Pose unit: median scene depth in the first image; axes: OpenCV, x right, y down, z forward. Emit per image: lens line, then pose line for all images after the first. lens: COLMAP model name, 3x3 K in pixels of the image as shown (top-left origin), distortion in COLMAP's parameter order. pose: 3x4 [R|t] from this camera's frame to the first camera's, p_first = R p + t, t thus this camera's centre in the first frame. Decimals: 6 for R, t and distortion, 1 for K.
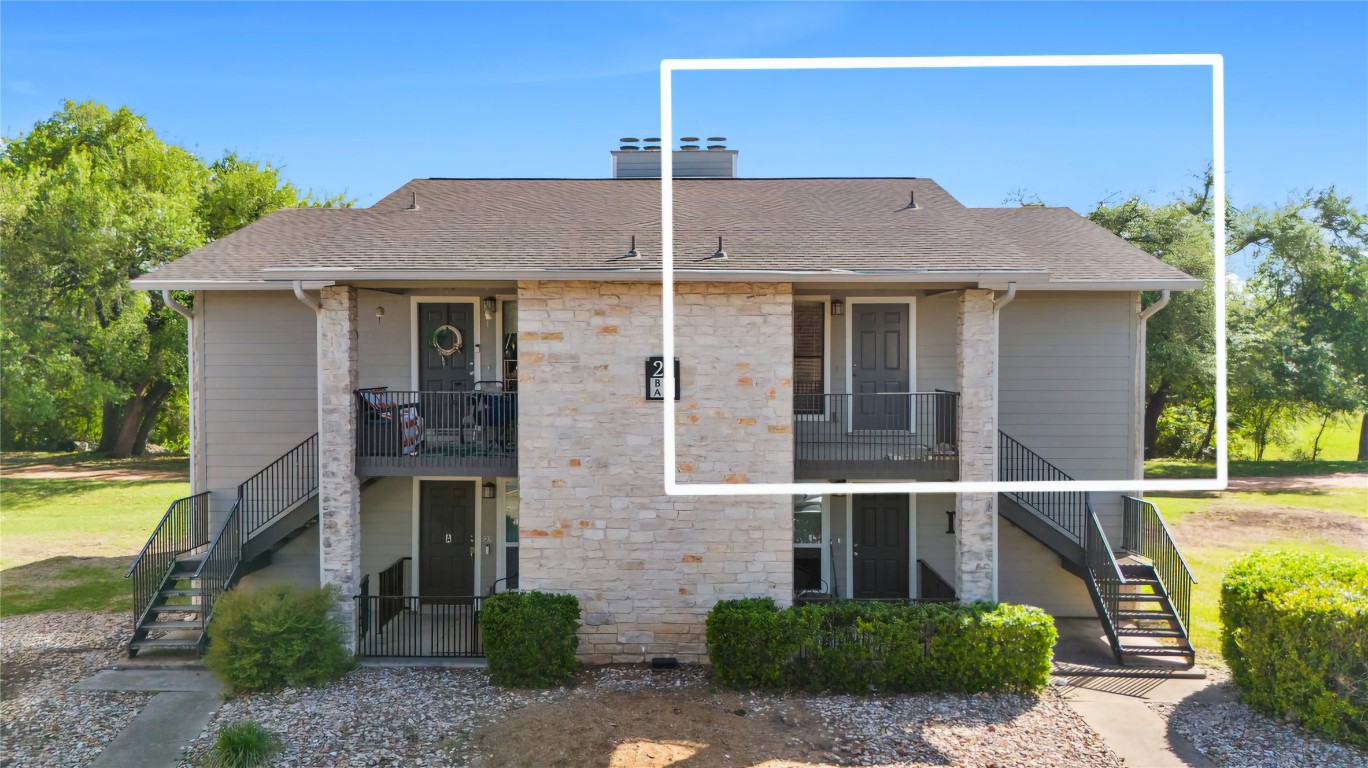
lens RADIAL K [[1029.3, 0, 679.8], [0, 1029.3, 376.5], [0, 0, 1]] dist [0.059682, -0.040101]
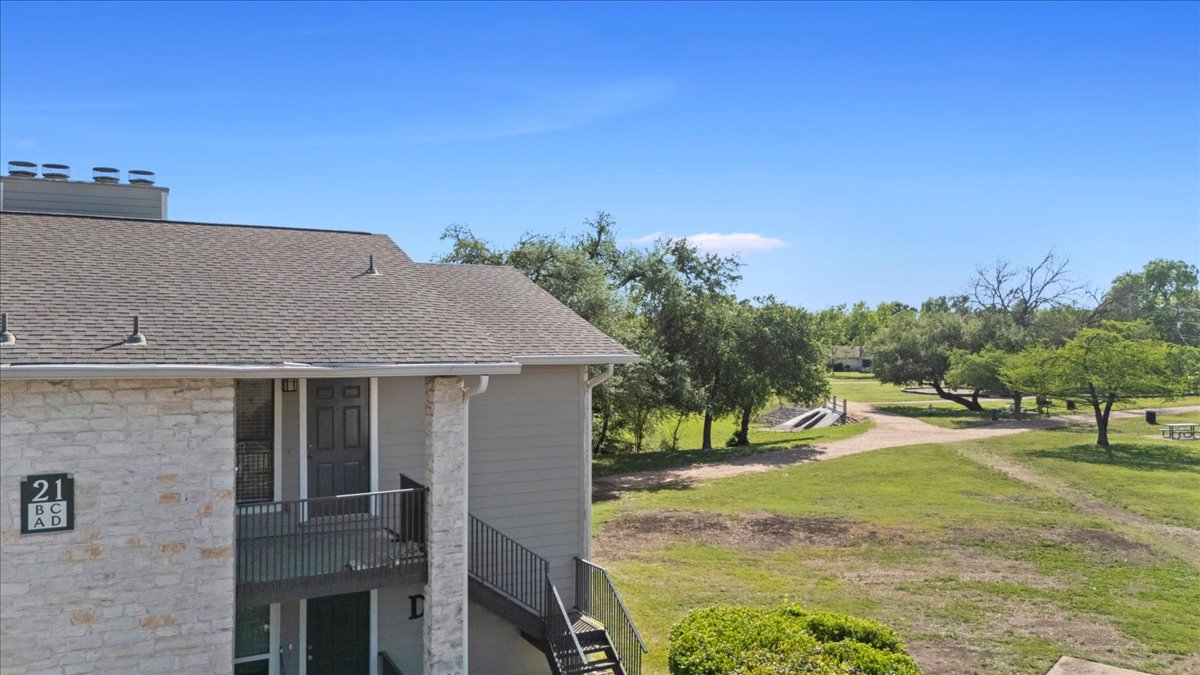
lens RADIAL K [[902.9, 0, 604.6], [0, 902.9, 334.5], [0, 0, 1]] dist [0.059682, -0.040101]
pose [[0.882516, 0.002162, 0.470277, 0.026224], [0.015034, 0.999349, -0.032808, -0.091926], [-0.470042, 0.036023, 0.881909, 0.199017]]
